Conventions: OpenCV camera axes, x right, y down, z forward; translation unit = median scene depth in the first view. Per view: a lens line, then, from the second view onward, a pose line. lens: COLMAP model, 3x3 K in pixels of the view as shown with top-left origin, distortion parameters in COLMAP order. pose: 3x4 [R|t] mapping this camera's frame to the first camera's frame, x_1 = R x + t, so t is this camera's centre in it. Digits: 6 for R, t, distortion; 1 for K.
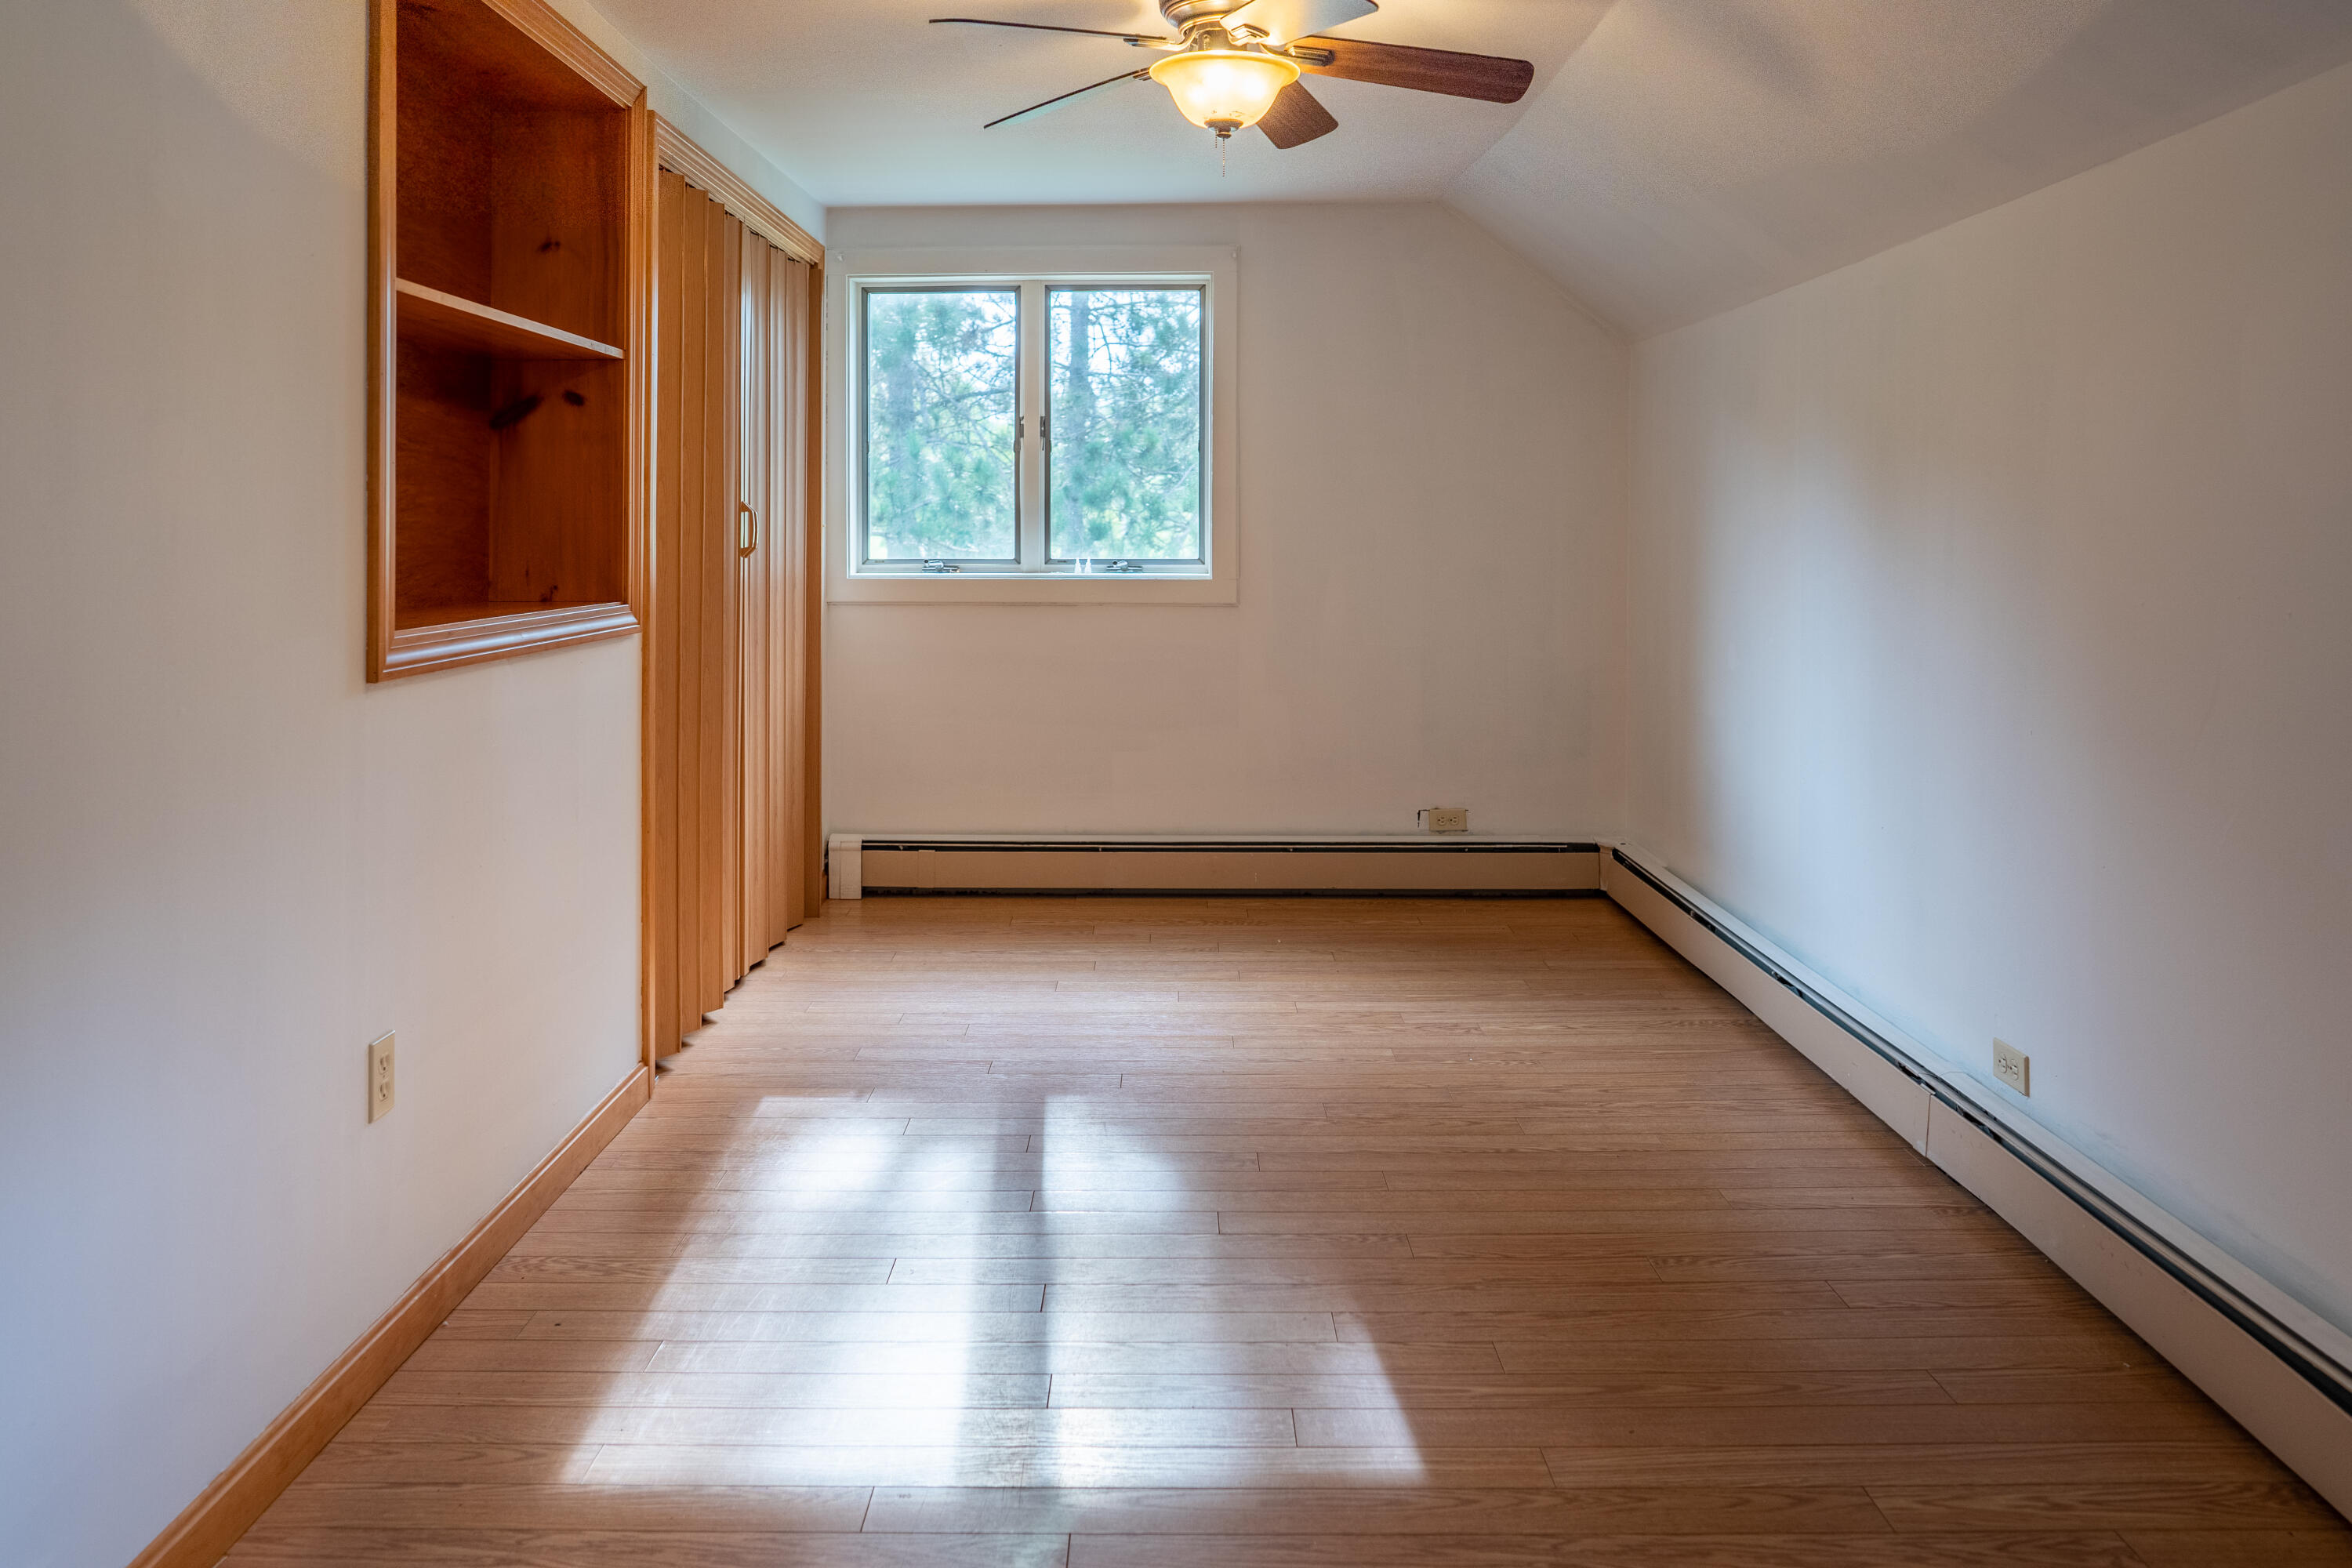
lens RADIAL K [[1682.2, 0, 1180.6], [0, 1682.2, 596.8], [0, 0, 1]] dist [-0.008087, 0.030002]
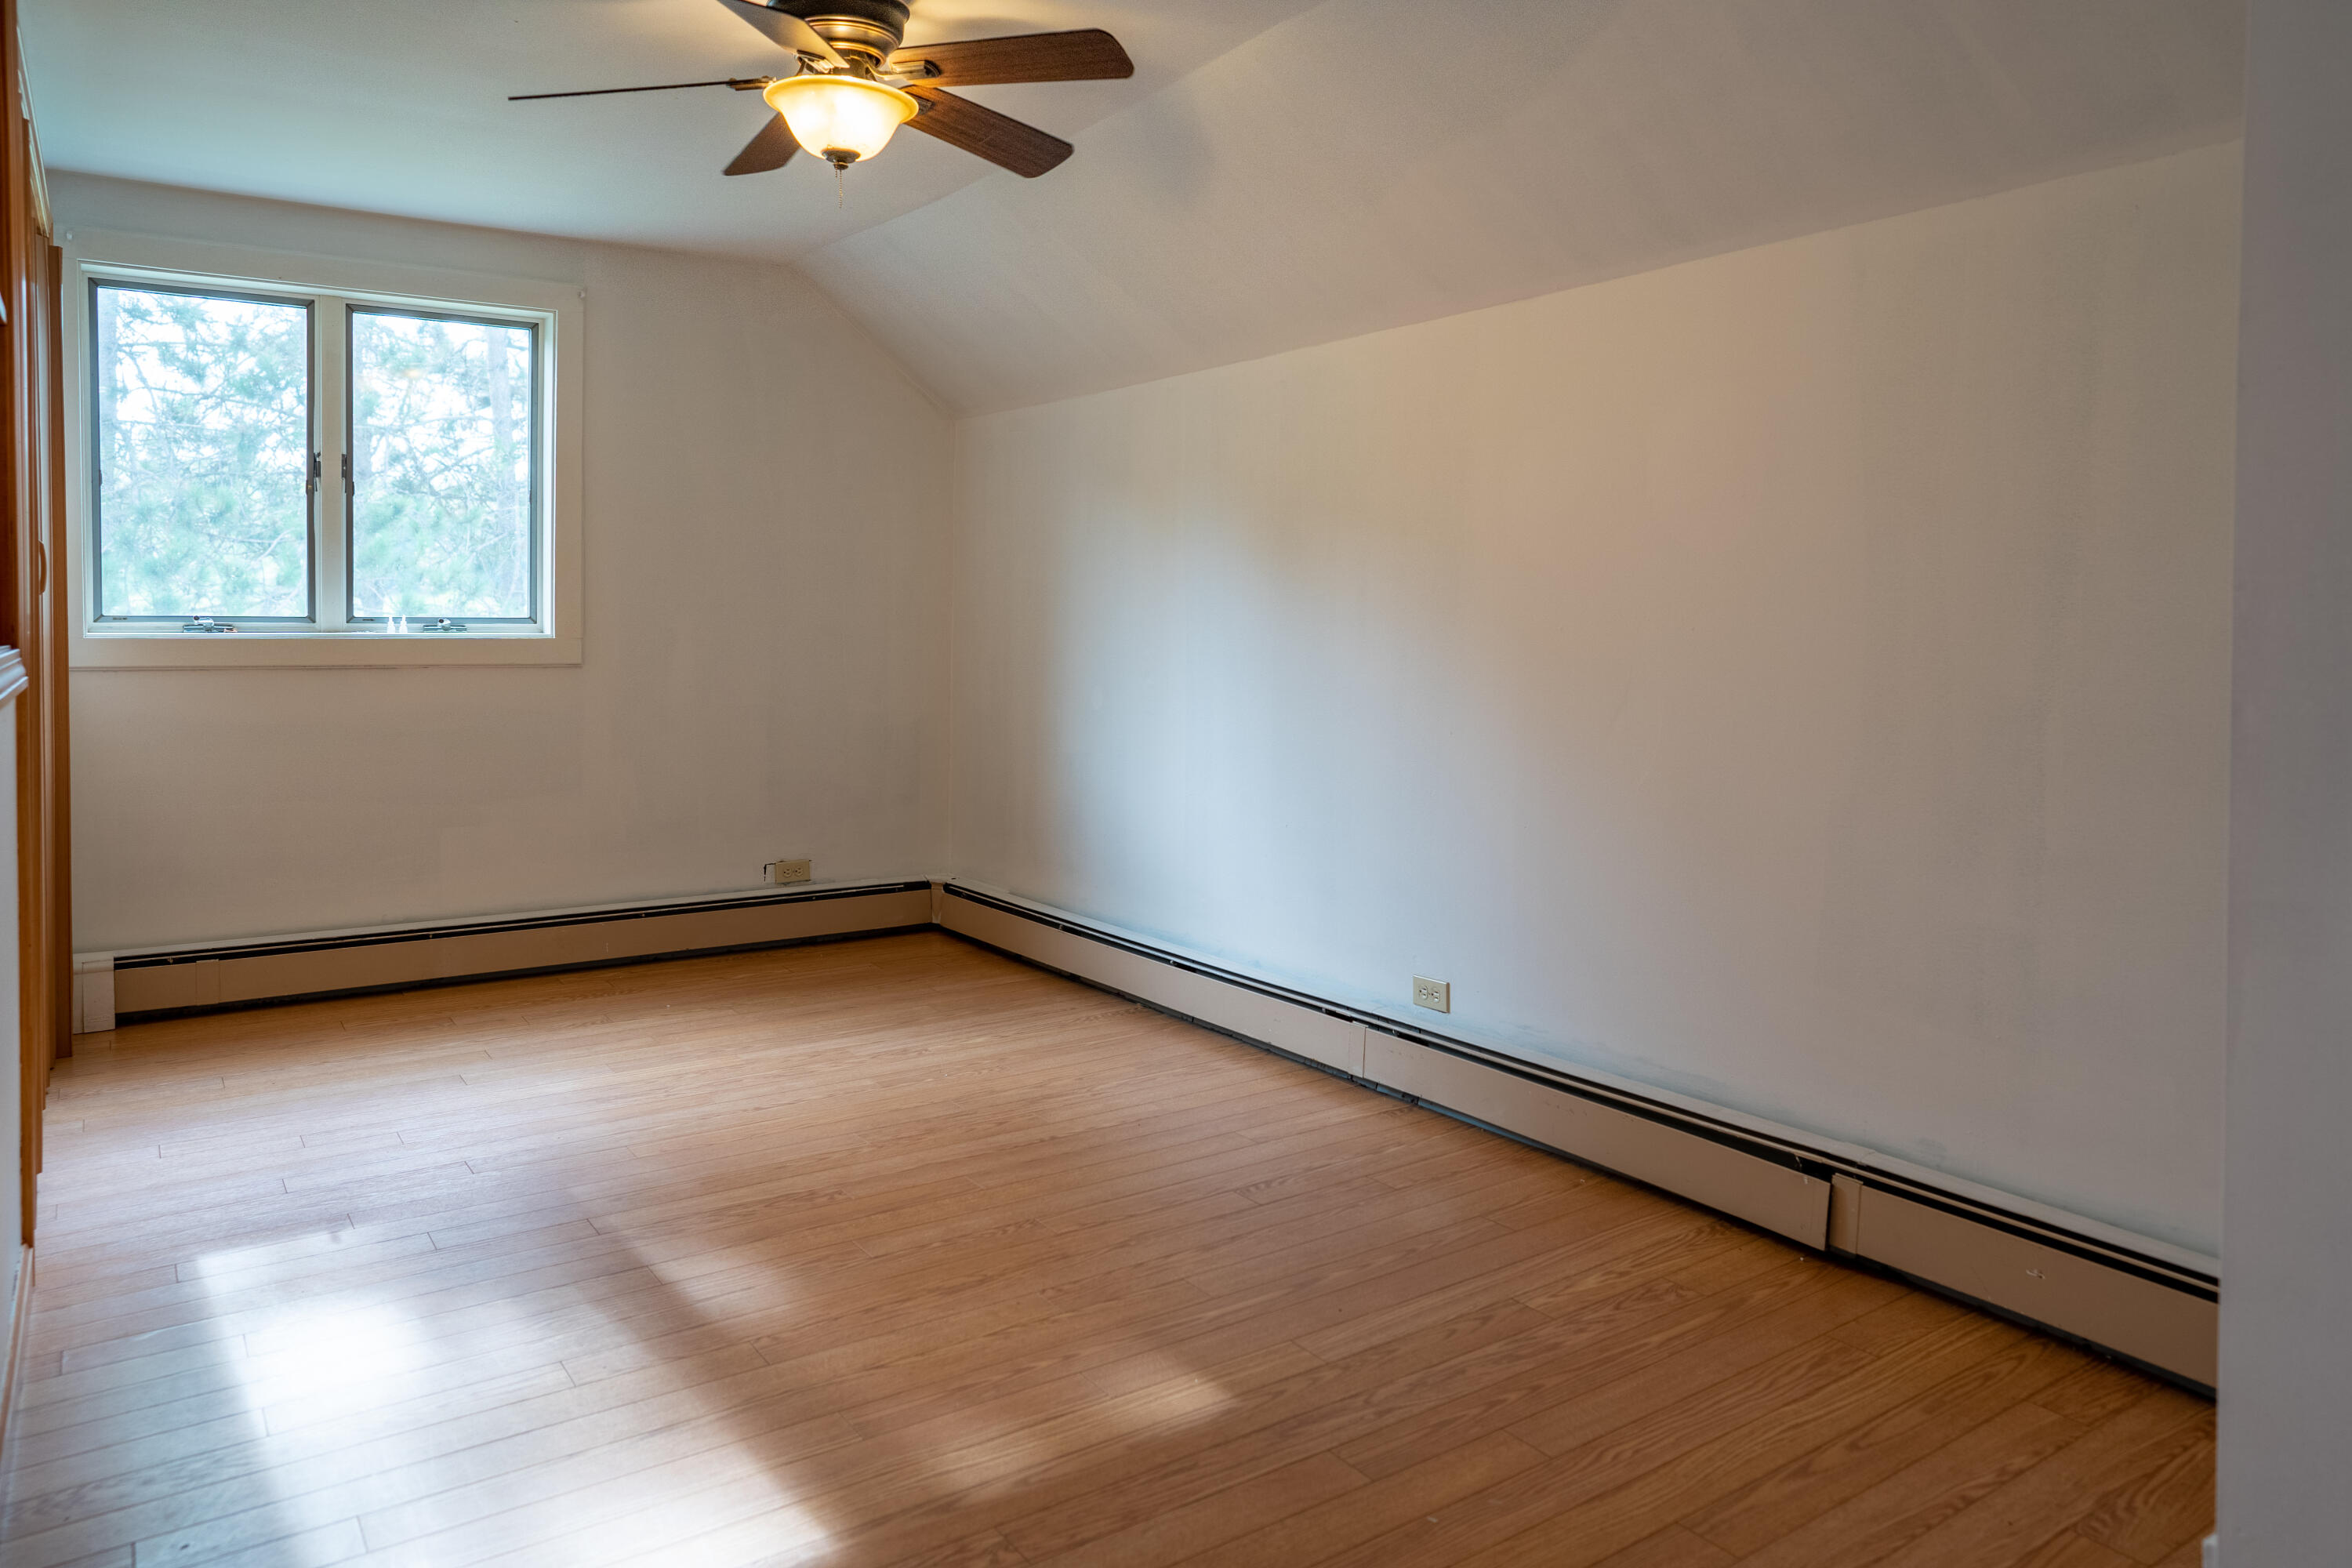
lens RADIAL K [[1588.1, 0, 1220.6], [0, 1588.1, 723.8], [0, 0, 1]] dist [-0.007267, 0.023867]
pose [[0.815792, -0.034913, 0.577290, -0.200704], [0.019631, 0.999273, 0.032691, 0.016385], [-0.578012, -0.015337, 0.815884, 0.056871]]
